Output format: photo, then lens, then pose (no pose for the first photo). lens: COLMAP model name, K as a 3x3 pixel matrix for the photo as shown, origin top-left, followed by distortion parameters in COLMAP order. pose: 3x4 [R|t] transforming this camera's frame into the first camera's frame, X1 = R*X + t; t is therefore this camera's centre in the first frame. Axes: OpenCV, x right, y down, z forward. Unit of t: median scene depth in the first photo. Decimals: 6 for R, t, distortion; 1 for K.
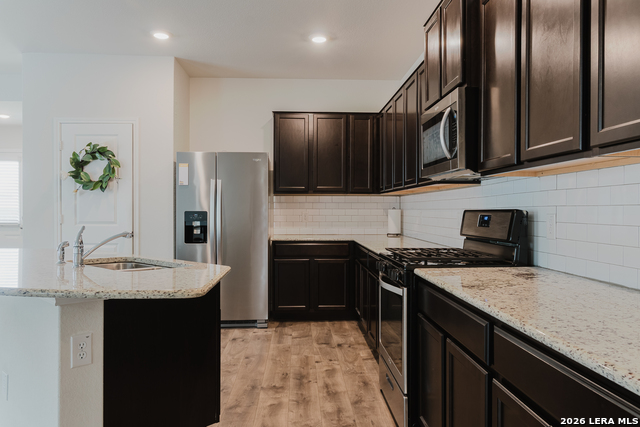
lens RADIAL K [[473.1, 0, 319.5], [0, 473.1, 212.0], [0, 0, 1]] dist [-0.007209, -0.002437]
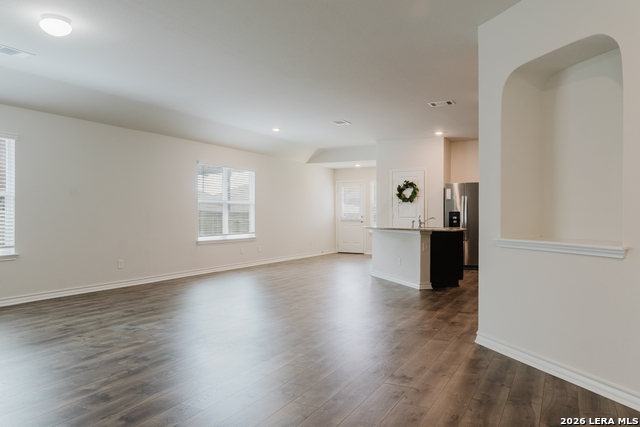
lens RADIAL K [[473.1, 0, 324.8], [0, 473.1, 211.9], [0, 0, 1]] dist [-0.007209, -0.002437]
pose [[0.868501, -0.003625, -0.495673, 0.271744], [-0.001259, 0.999954, -0.009519, 0.019773], [0.495685, 0.008891, 0.868457, -1.079177]]
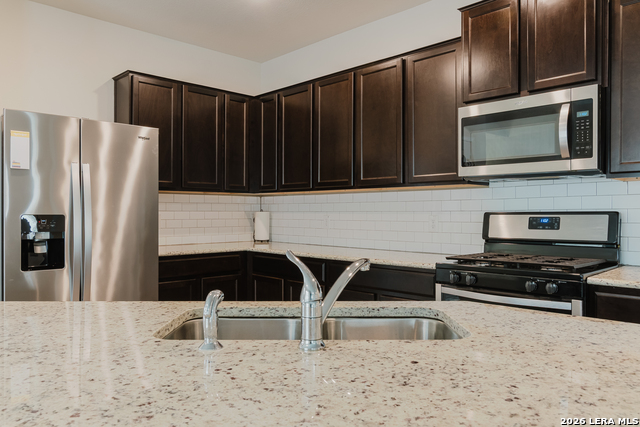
lens RADIAL K [[473.1, 0, 321.0], [0, 473.1, 212.9], [0, 0, 1]] dist [-0.007209, -0.002437]
pose [[0.751999, -0.001492, 0.659162, -0.385495], [0.003613, 0.999992, -0.001858, -0.001750], [-0.659154, 0.003778, 0.751998, 0.330325]]
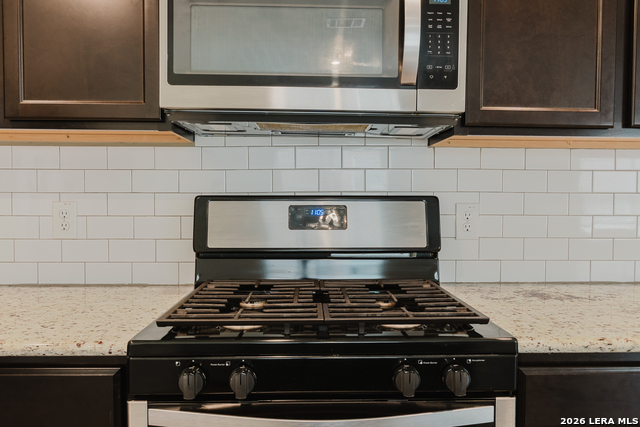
lens RADIAL K [[473.1, 0, 314.1], [0, 473.1, 213.4], [0, 0, 1]] dist [-0.007209, -0.002437]
pose [[0.023065, -0.030051, 0.999282, -0.102341], [-0.001593, 0.999546, 0.030096, -0.000819], [-0.999733, -0.002286, 0.023007, 0.582438]]
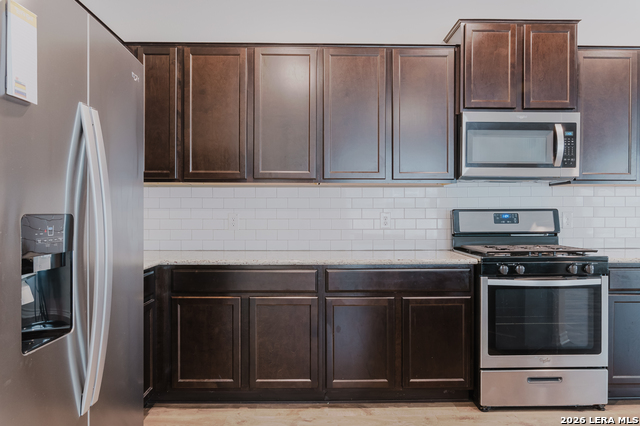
lens RADIAL K [[456.9, 0, 320.3], [0, 456.9, 215.6], [0, 0, 1]] dist [0.009377, -0.011308]
pose [[0.032506, -0.007988, 0.999440, -0.488715], [0.004398, 0.999960, 0.007849, 0.000063], [-0.999462, 0.004140, 0.032540, 0.843109]]
